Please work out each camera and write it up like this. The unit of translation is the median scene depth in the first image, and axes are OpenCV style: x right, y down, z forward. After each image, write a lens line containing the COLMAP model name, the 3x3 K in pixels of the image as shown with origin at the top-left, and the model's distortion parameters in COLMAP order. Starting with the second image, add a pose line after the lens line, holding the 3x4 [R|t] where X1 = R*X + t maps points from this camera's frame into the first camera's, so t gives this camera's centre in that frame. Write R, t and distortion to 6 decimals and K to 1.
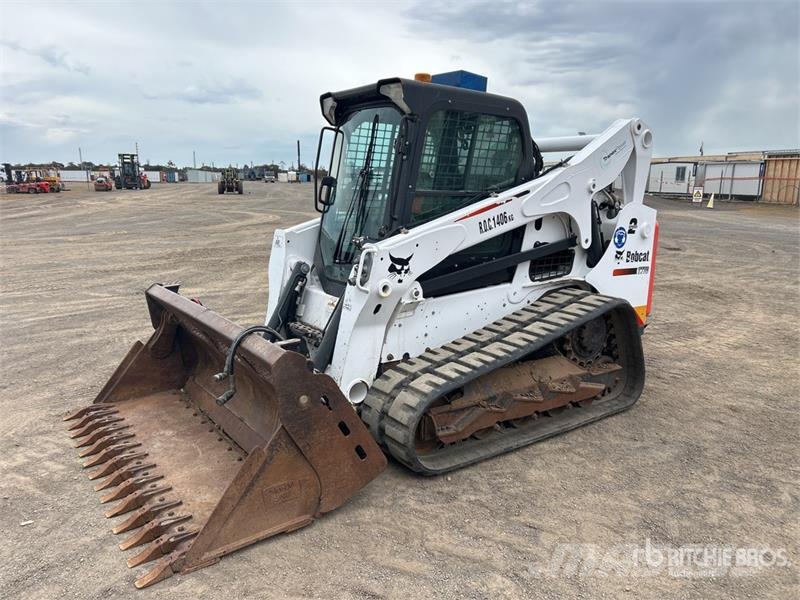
lens RADIAL K [[603.3, 0, 396.1], [0, 603.3, 303.2], [0, 0, 1]] dist [0.065377, -0.076662]
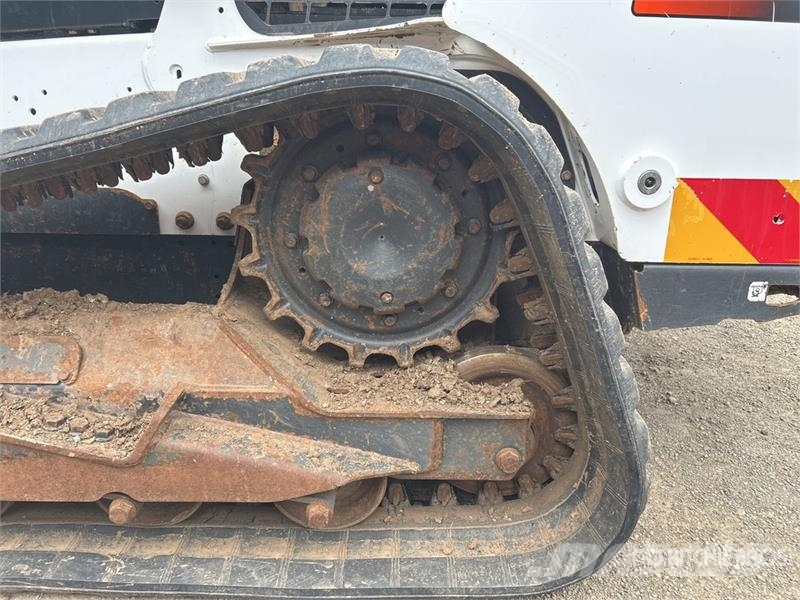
lens RADIAL K [[603.3, 0, 407.0], [0, 603.3, 294.7], [0, 0, 1]] dist [0.065377, -0.076662]
pose [[0.808080, 0.165533, -0.565336, 0.470251], [-0.105428, 0.984851, 0.137672, 0.037679], [0.579561, -0.051648, 0.813290, 0.820477]]
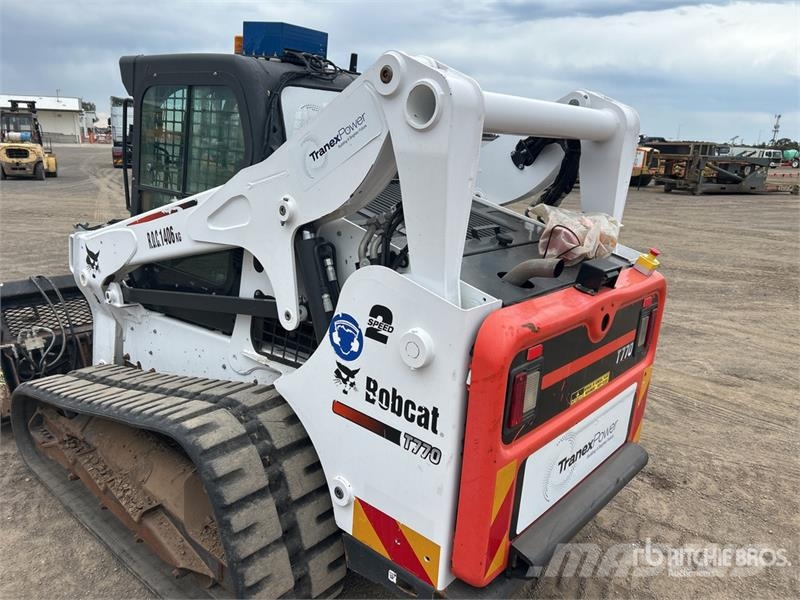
lens RADIAL K [[603.3, 0, 406.9], [0, 603.3, 299.4], [0, 0, 1]] dist [0.065377, -0.076662]
pose [[0.231215, 0.248201, -0.940710, 0.841473], [-0.231196, 0.953230, 0.194680, -0.246307], [0.945033, 0.172476, 0.277785, 0.983408]]
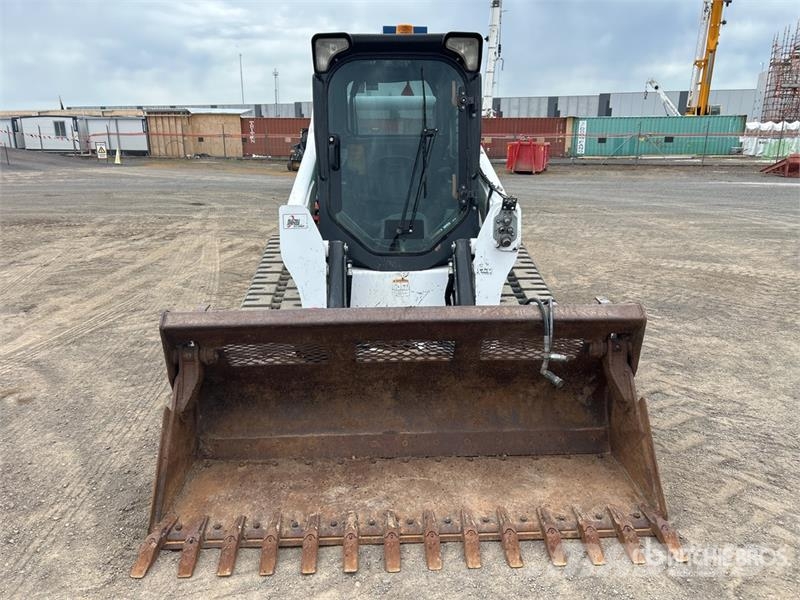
lens RADIAL K [[603.3, 0, 393.0], [0, 603.3, 307.4], [0, 0, 1]] dist [0.065377, -0.076662]
pose [[0.547876, -0.230744, 0.804107, -0.640152], [0.169052, 0.971915, 0.163715, -0.081721], [-0.819300, 0.046240, 0.571497, 0.372111]]
